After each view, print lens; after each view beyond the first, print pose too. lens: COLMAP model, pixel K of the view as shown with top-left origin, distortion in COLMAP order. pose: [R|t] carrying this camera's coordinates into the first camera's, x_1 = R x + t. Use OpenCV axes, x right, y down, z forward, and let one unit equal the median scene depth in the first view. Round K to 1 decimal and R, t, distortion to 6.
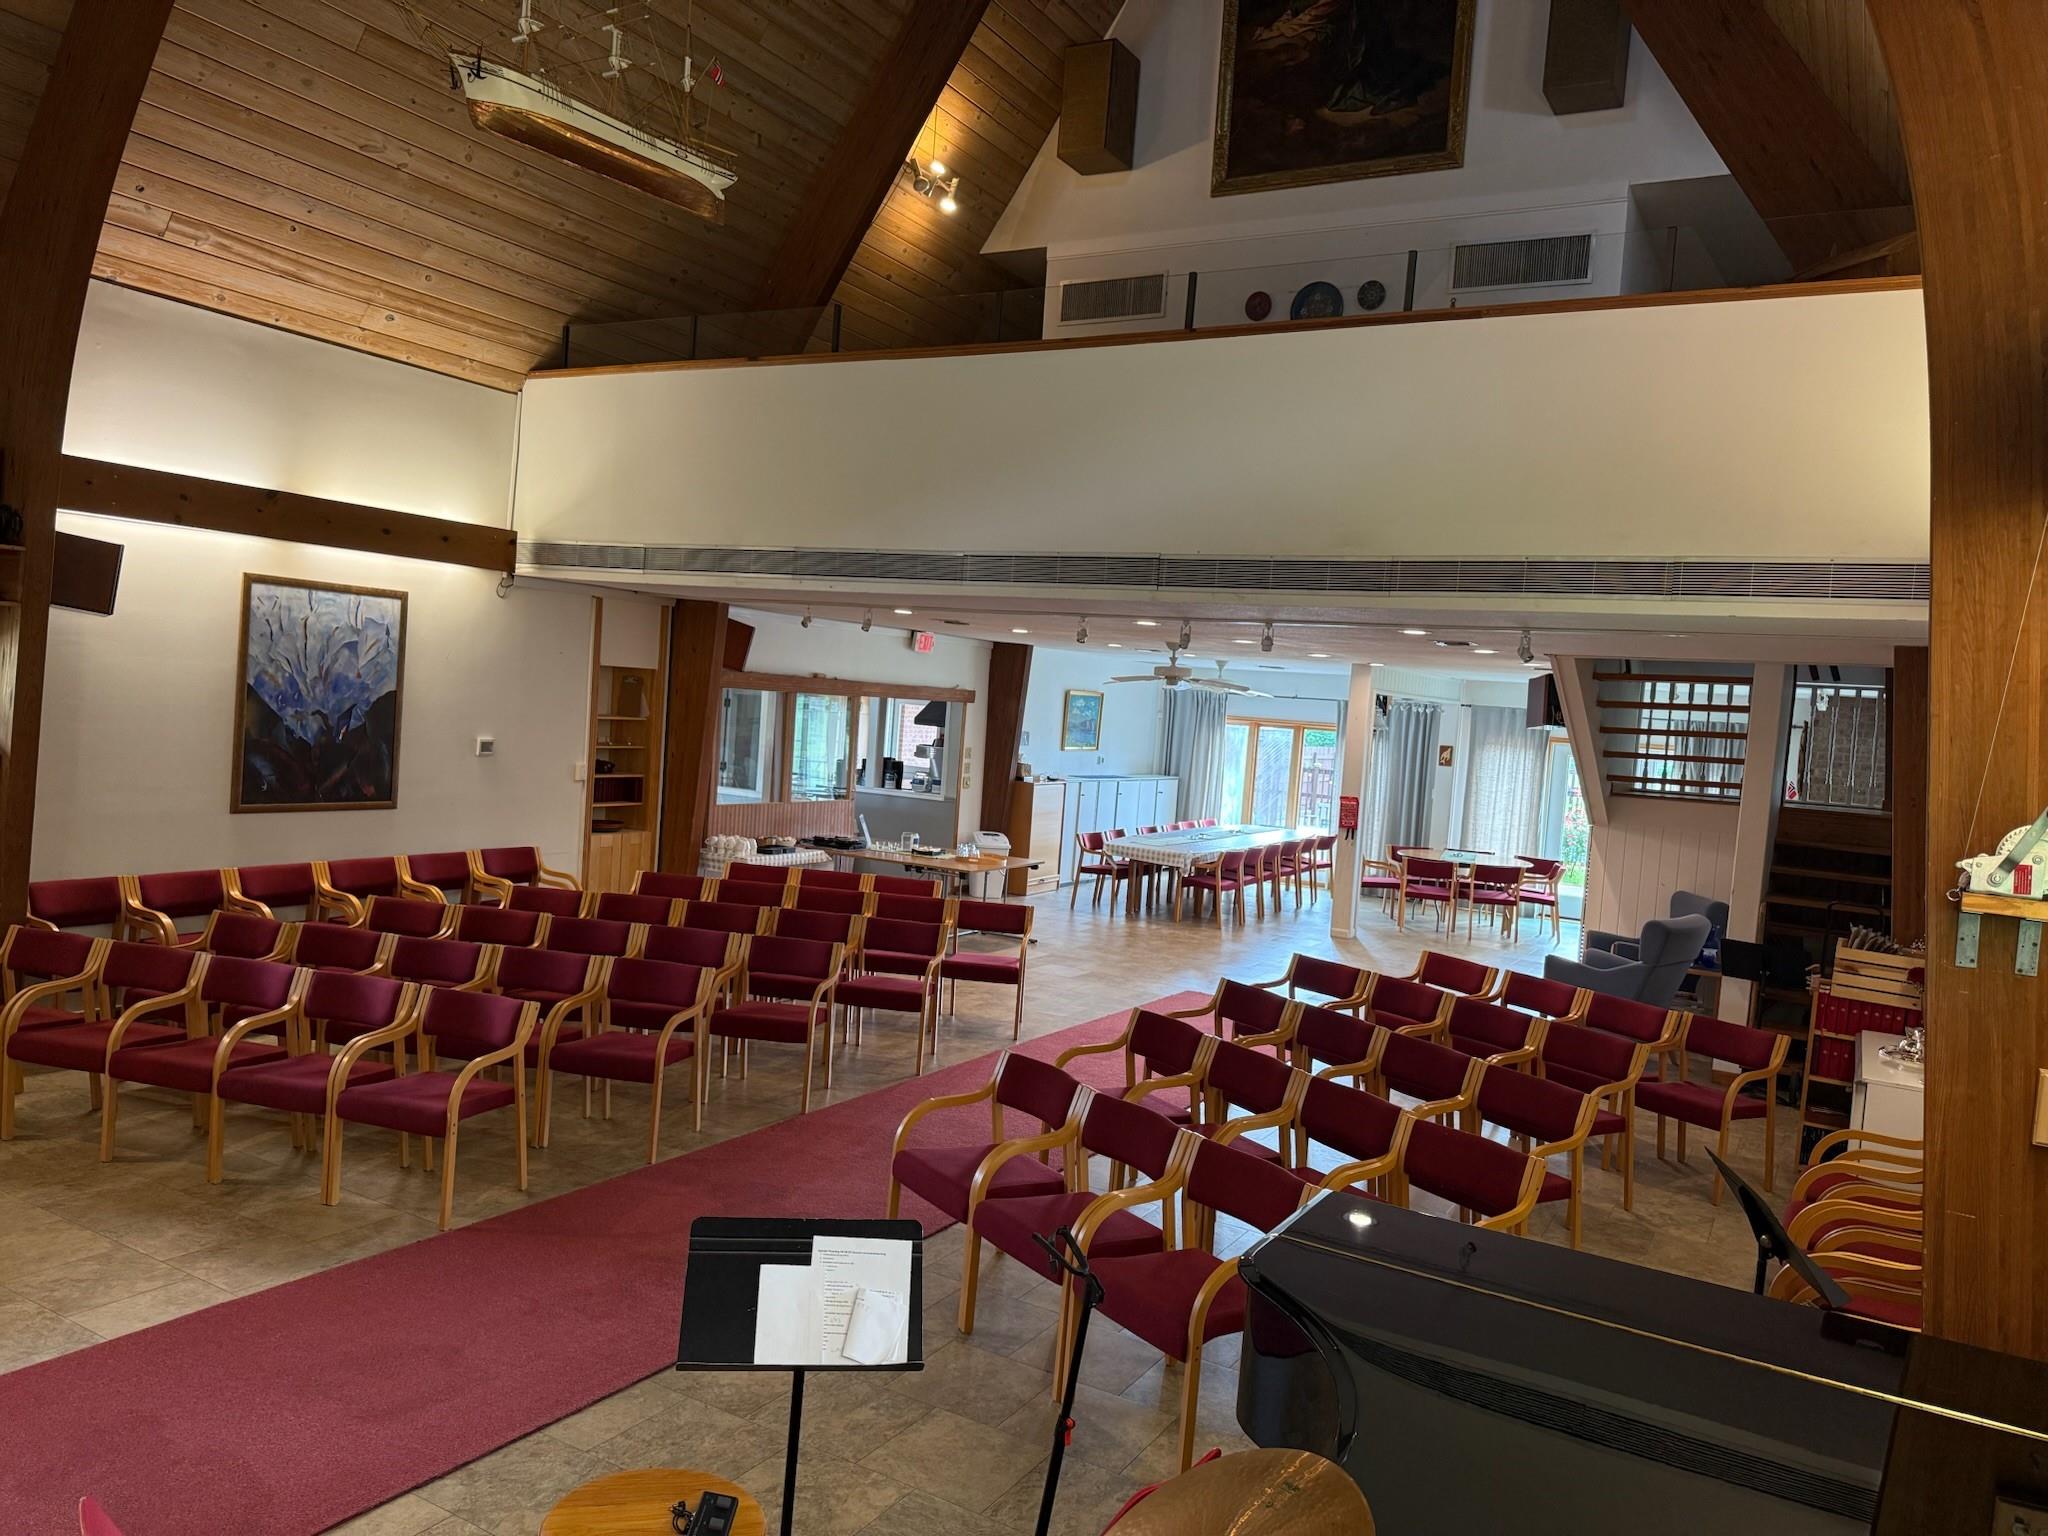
lens RADIAL K [[1450.2, 0, 1014.4], [0, 1450.2, 760.2], [0, 0, 1]] dist [0.056130, -0.055572]
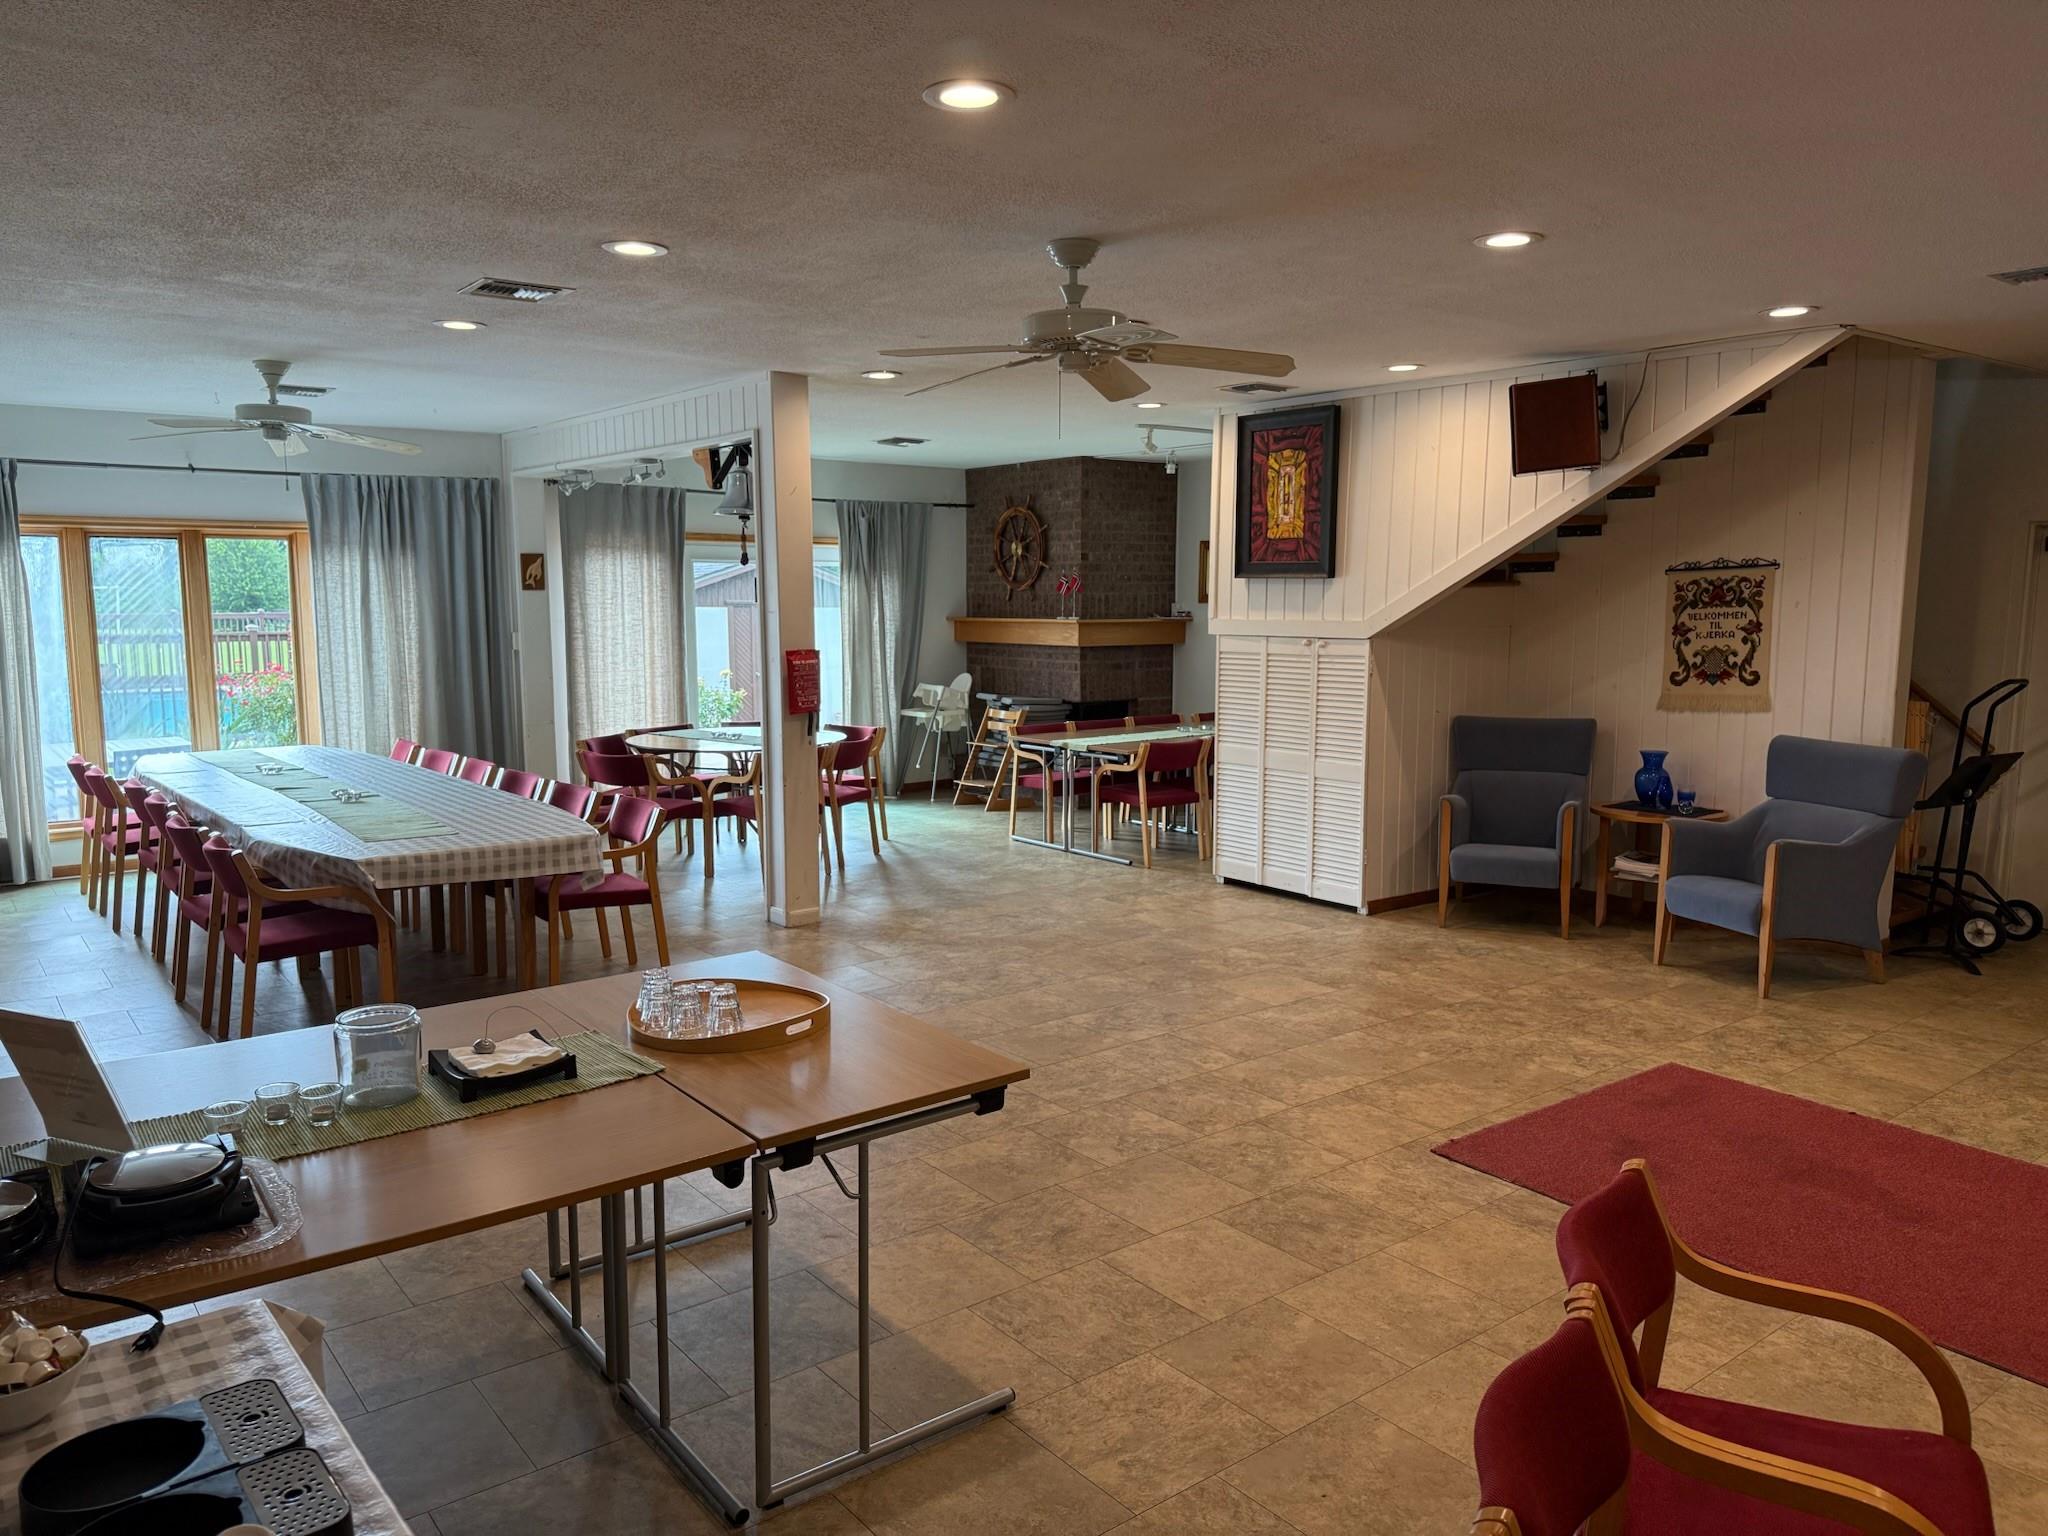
lens RADIAL K [[1450.2, 0, 1003.6], [0, 1450.2, 775.4], [0, 0, 1]] dist [0.056130, -0.055572]
pose [[0.376566, -0.185433, 0.907641, -0.298889], [0.066401, 0.982644, 0.173207, -0.020262], [-0.924007, -0.004955, 0.382344, 1.057555]]
